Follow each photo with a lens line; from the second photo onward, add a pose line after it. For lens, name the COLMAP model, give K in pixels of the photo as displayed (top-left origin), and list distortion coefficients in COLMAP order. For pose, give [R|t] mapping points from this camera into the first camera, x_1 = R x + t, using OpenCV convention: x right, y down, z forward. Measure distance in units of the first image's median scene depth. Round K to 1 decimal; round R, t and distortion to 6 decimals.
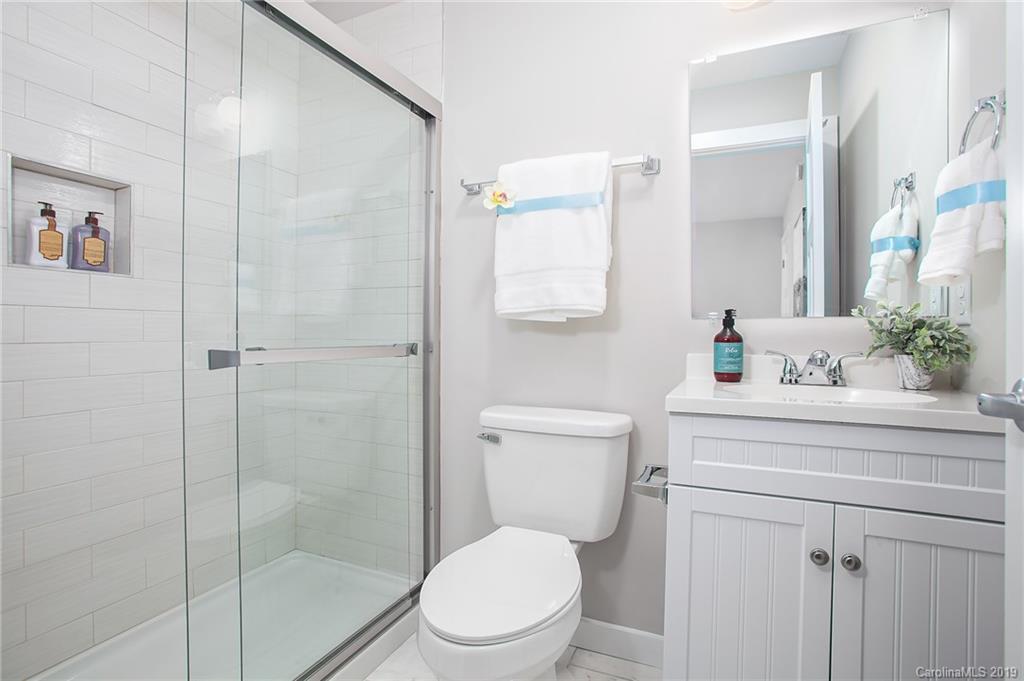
lens RADIAL K [[514.4, 0, 514.1], [0, 514.4, 334.7], [0, 0, 1]] dist [-0.073135, 0.037887]
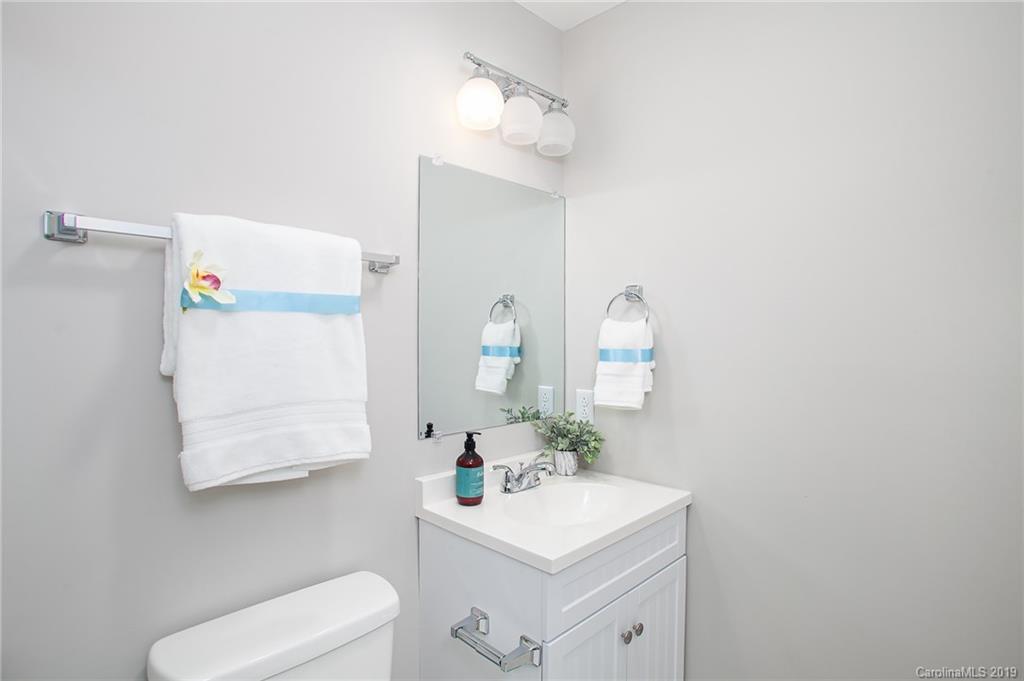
lens RADIAL K [[514.4, 0, 514.1], [0, 514.4, 334.7], [0, 0, 1]] dist [-0.073135, 0.037887]
pose [[0.345761, -0.003274, 0.938317, -0.457724], [0.001943, 0.999994, 0.002773, -0.225541], [-0.938321, 0.000864, 0.345765, 0.526199]]
